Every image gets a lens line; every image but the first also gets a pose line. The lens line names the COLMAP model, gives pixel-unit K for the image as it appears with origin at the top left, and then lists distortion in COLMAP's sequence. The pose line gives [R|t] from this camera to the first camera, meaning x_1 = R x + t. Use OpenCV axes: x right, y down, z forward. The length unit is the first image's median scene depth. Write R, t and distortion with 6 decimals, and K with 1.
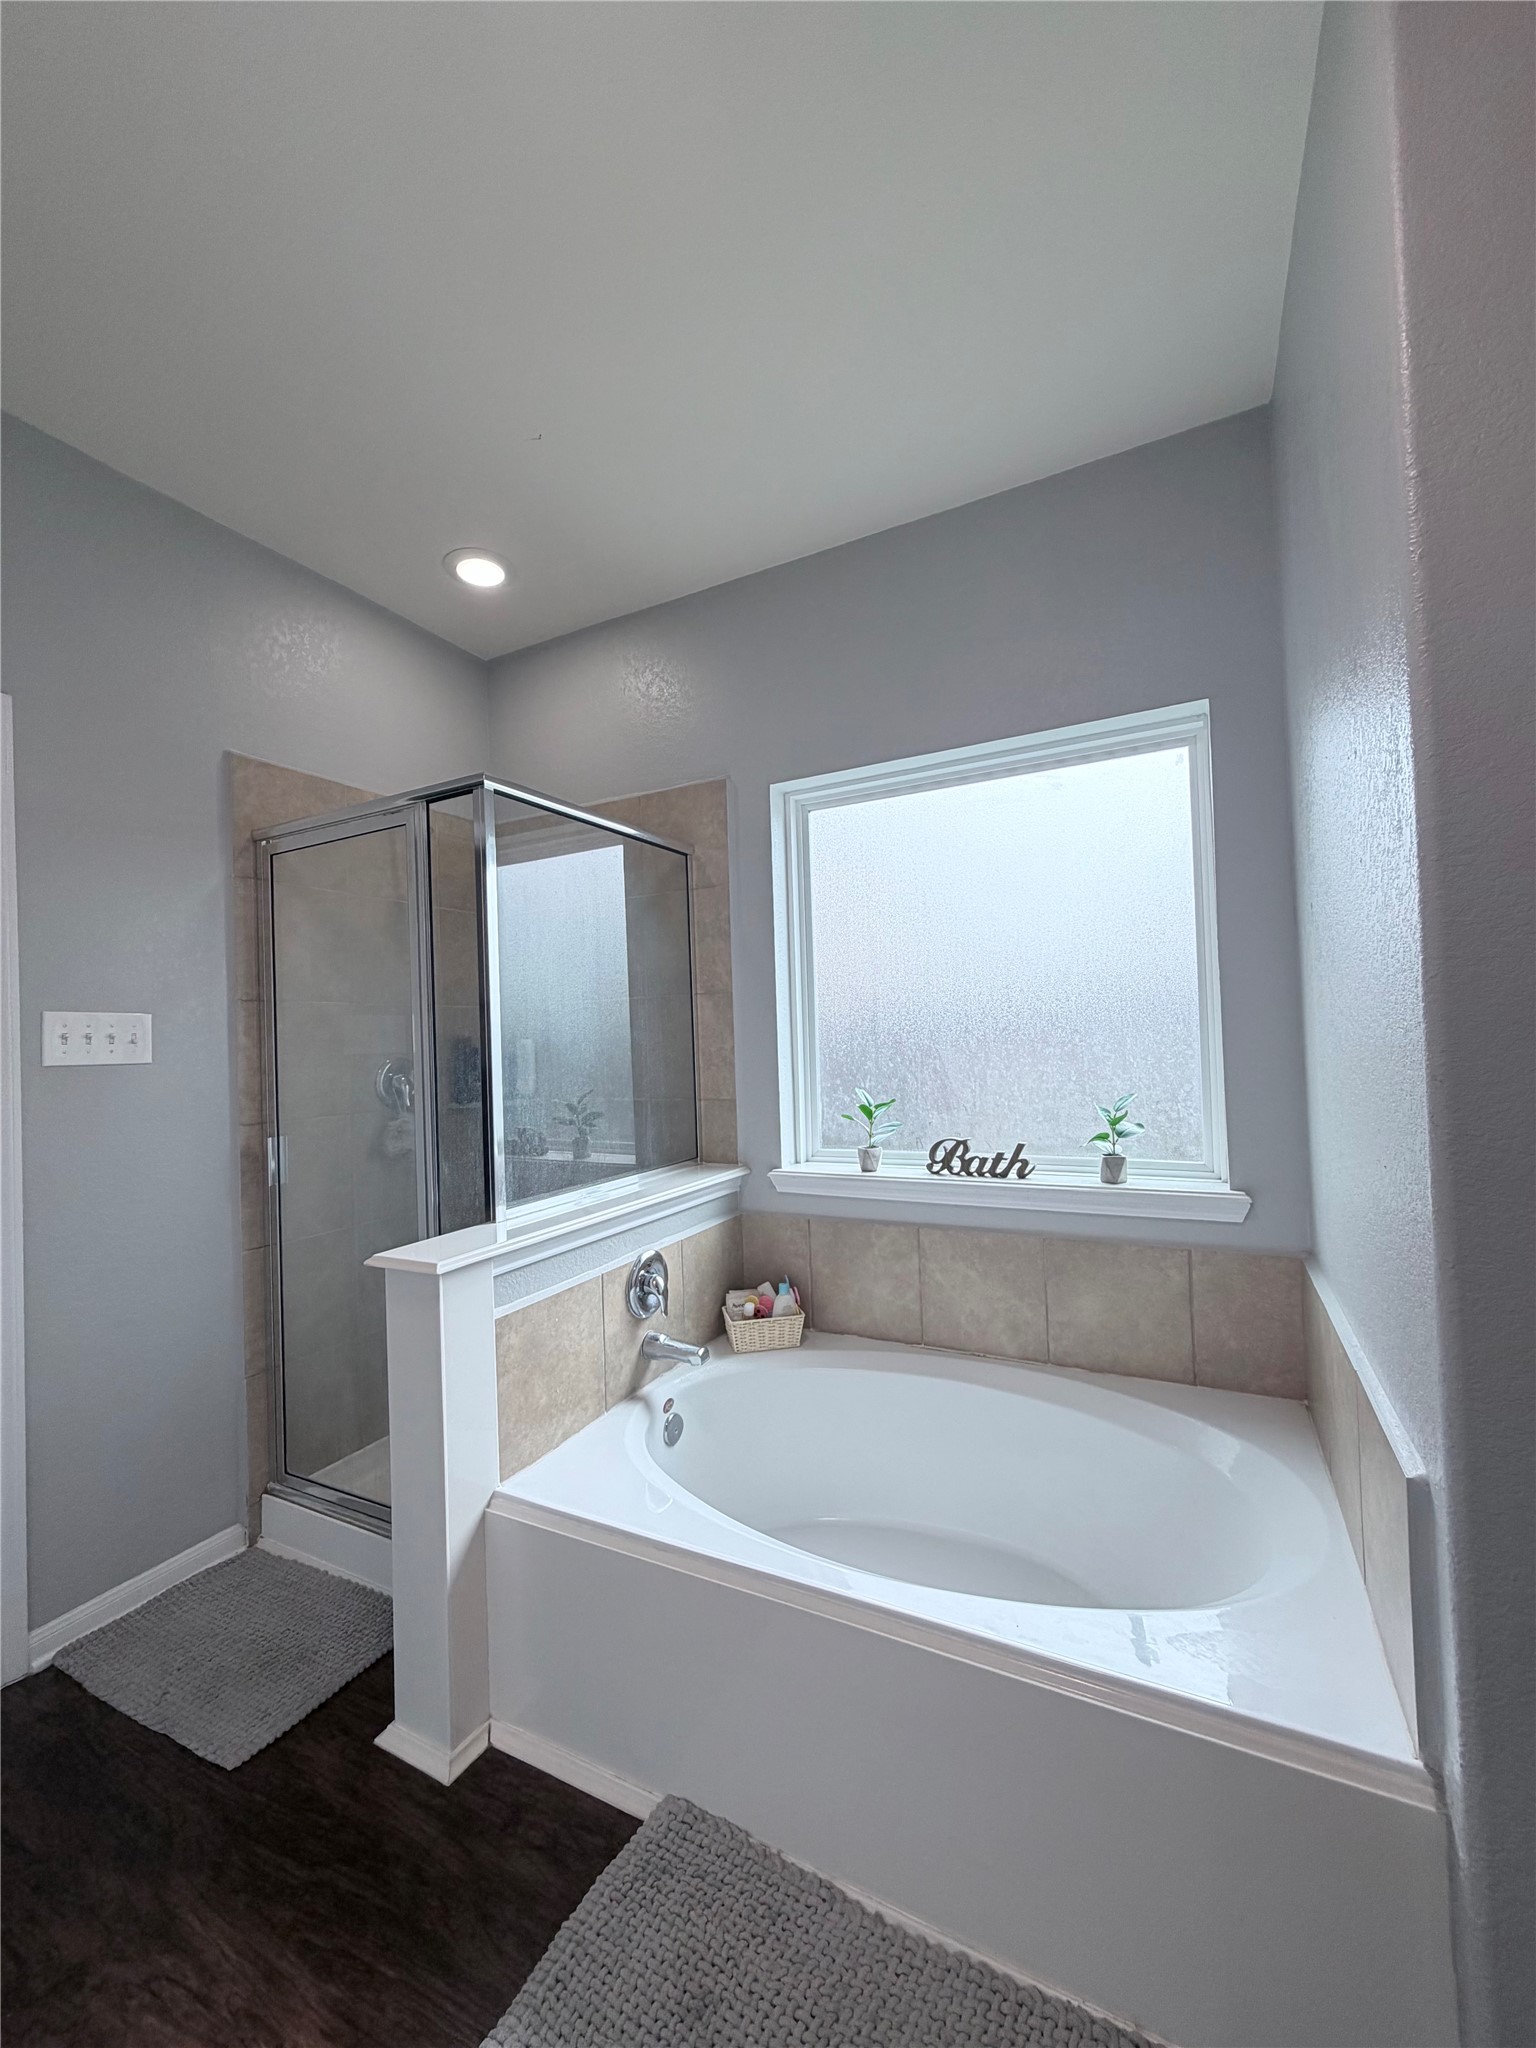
lens RADIAL K [[814.6, 0, 770.6], [0, 814.6, 1025.2], [0, 0, 1]] dist [0.000499, -0.000061]
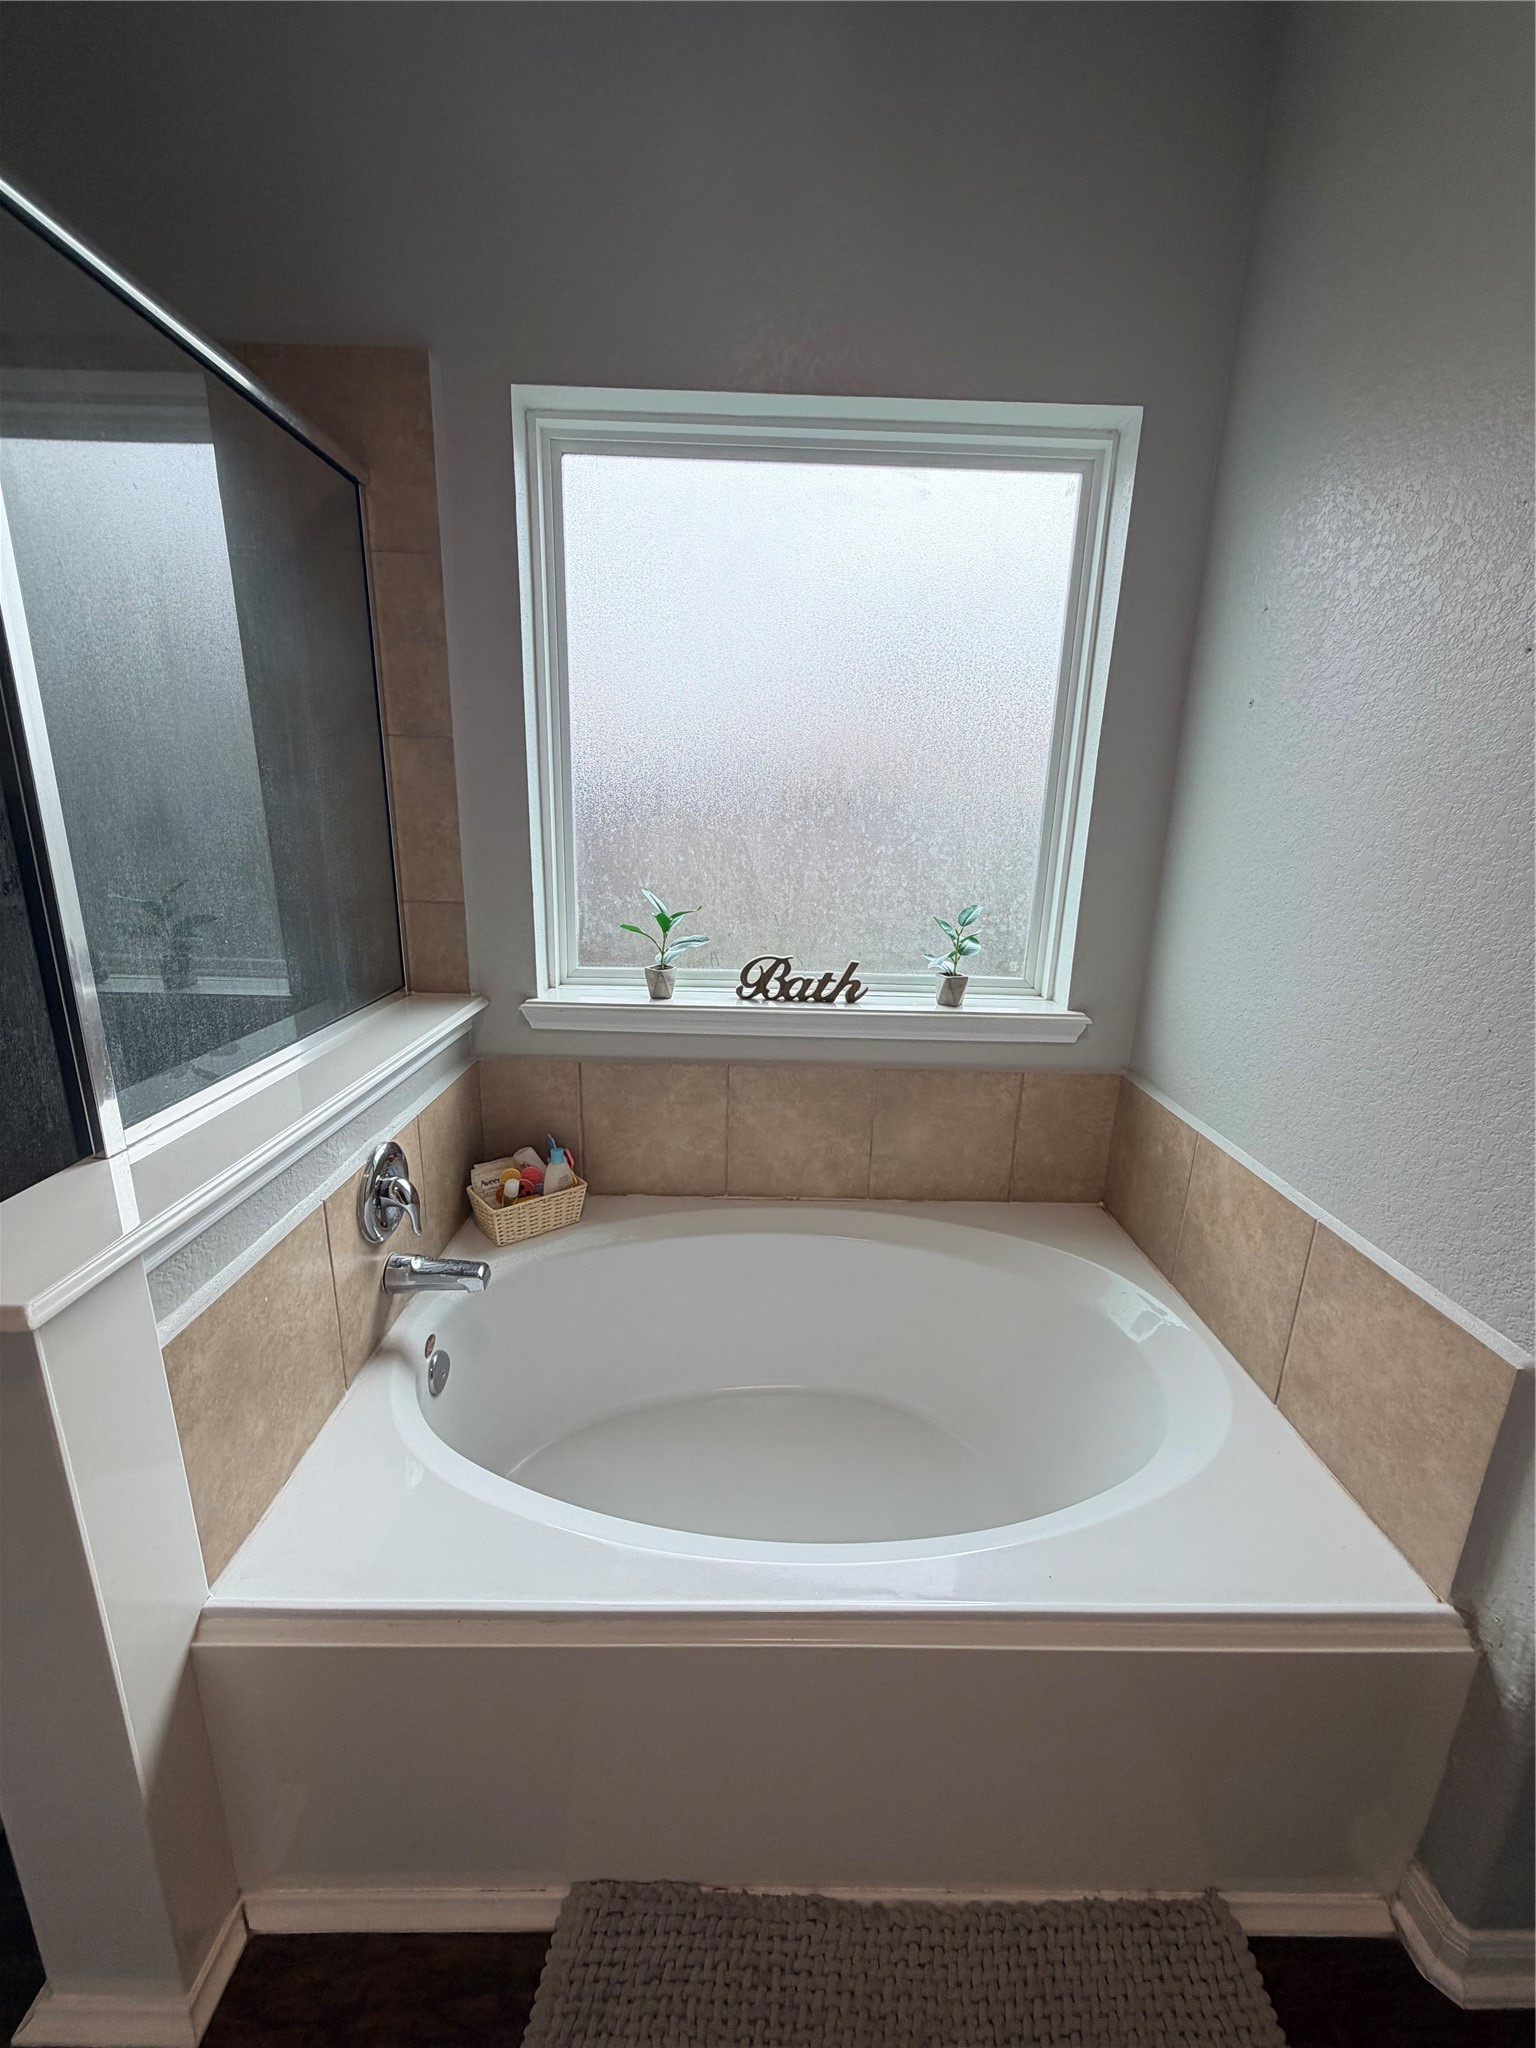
lens RADIAL K [[814.6, 0, 769.9], [0, 814.6, 1023.3], [0, 0, 1]] dist [0.000499, -0.000061]
pose [[0.880327, -0.065379, 0.469840, -0.176201], [-0.065242, 0.964358, 0.256433, -0.004326], [-0.469859, -0.256398, 0.844685, 0.327841]]
